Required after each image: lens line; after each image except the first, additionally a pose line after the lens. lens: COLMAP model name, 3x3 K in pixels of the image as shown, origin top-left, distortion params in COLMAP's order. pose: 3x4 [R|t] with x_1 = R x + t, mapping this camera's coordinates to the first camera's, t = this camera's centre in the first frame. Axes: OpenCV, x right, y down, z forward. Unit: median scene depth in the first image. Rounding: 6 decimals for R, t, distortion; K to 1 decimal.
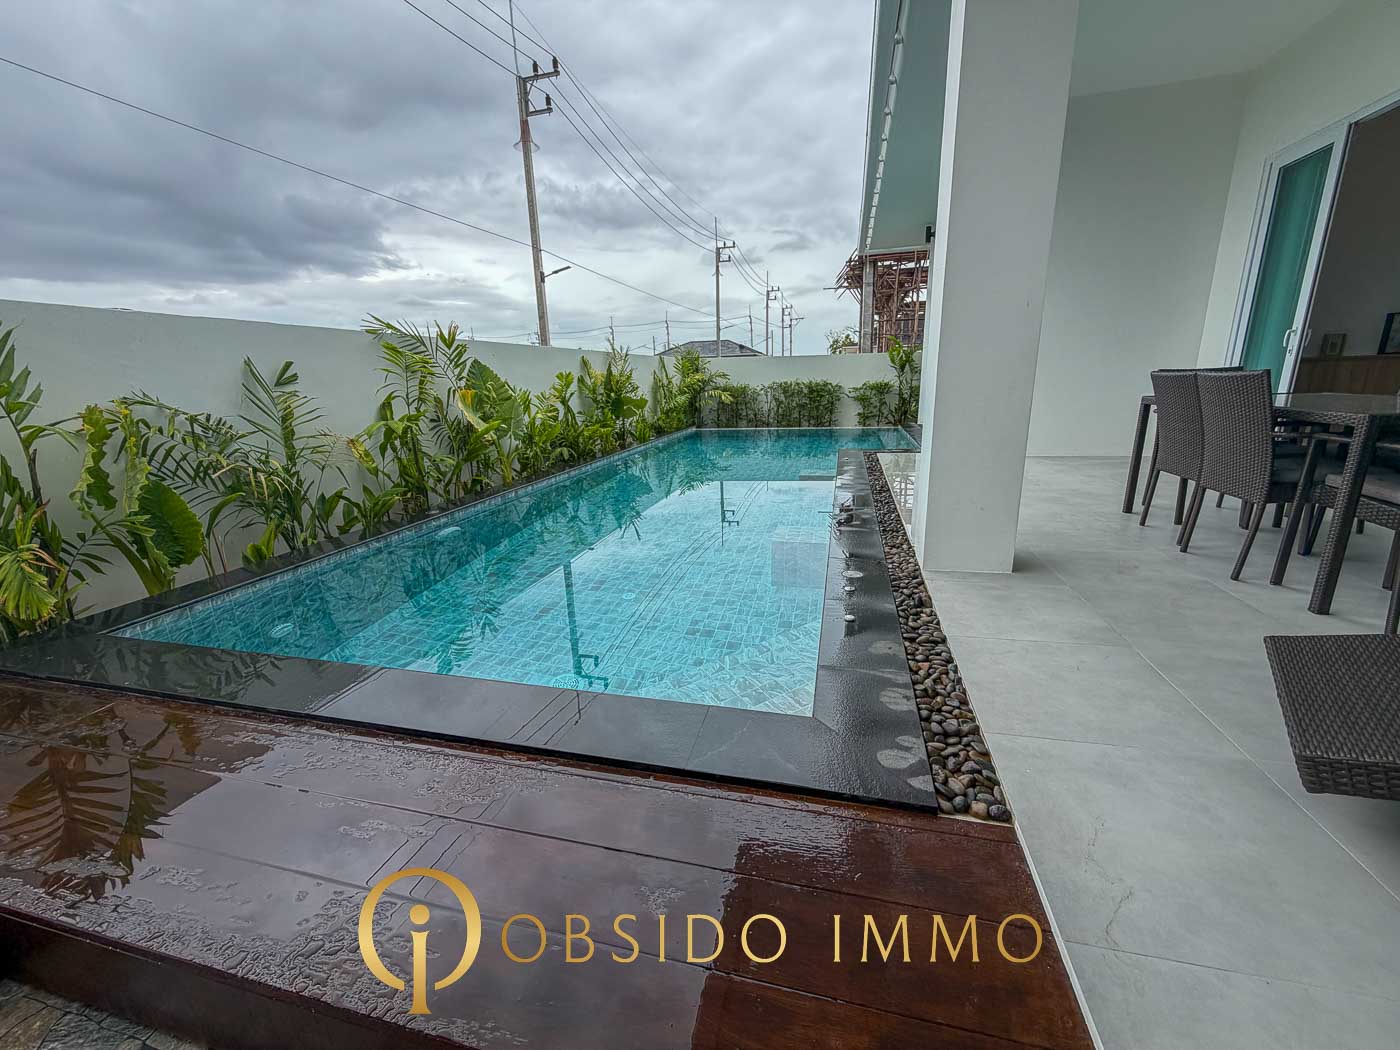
lens RADIAL K [[557.6, 0, 700.5], [0, 557.6, 521.7], [0, 0, 1]] dist [-0.000337, 0.000352]
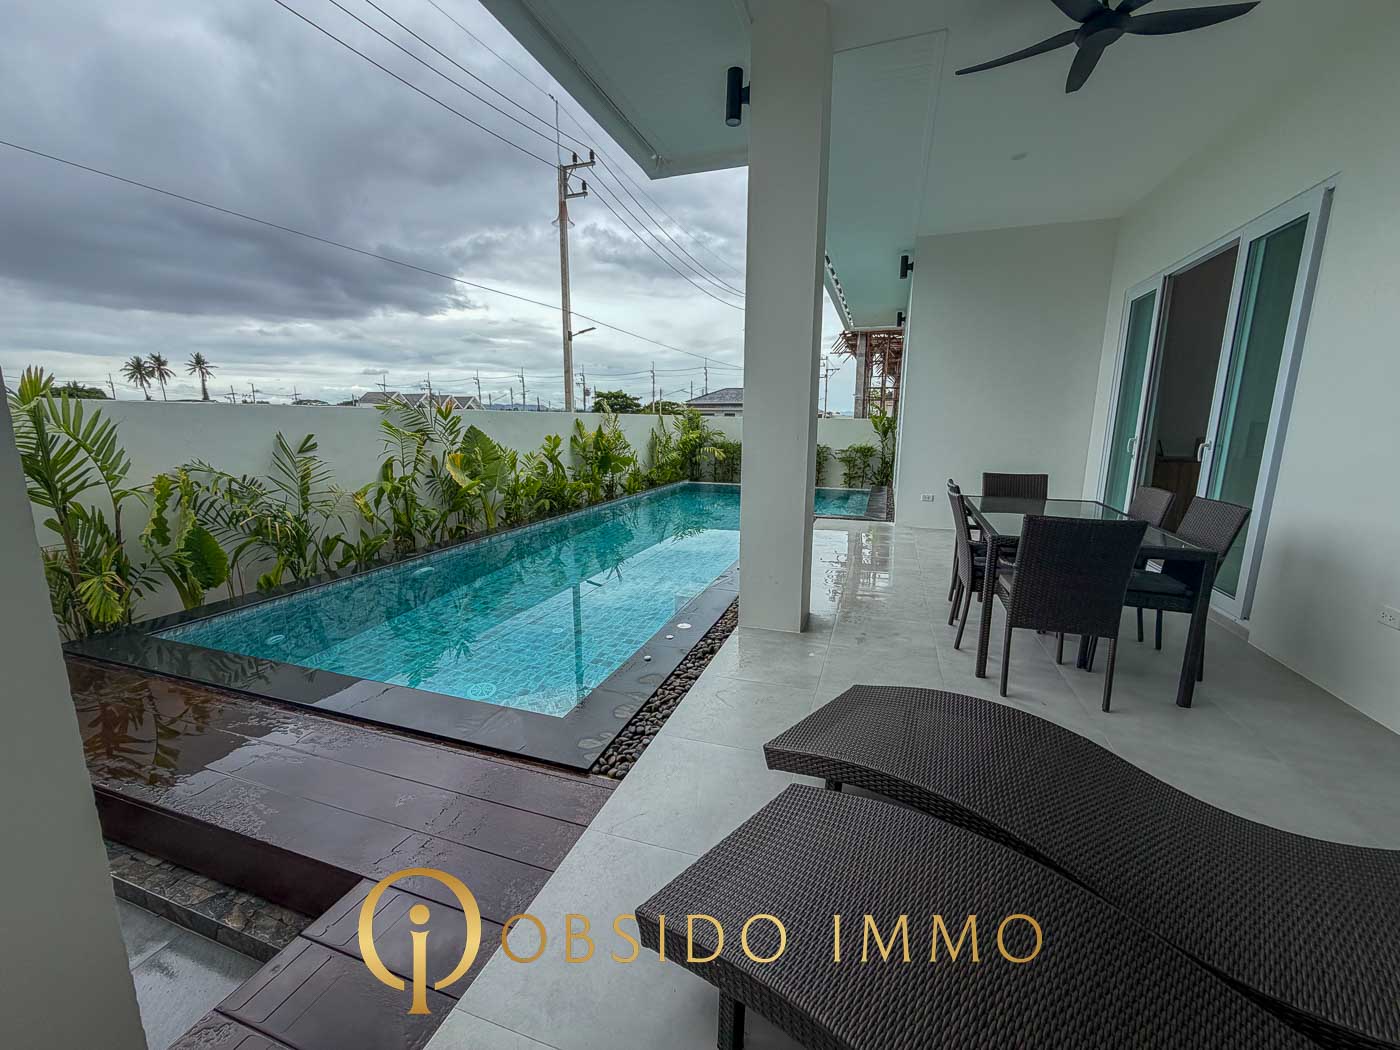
lens RADIAL K [[557.6, 0, 699.5], [0, 557.6, 524.0], [0, 0, 1]] dist [-0.000337, 0.000352]
pose [[0.996114, 0.049860, -0.072602, 0.218454], [-0.054587, 0.996414, -0.064648, -0.034367], [0.069118, 0.068360, 0.995264, -0.177541]]
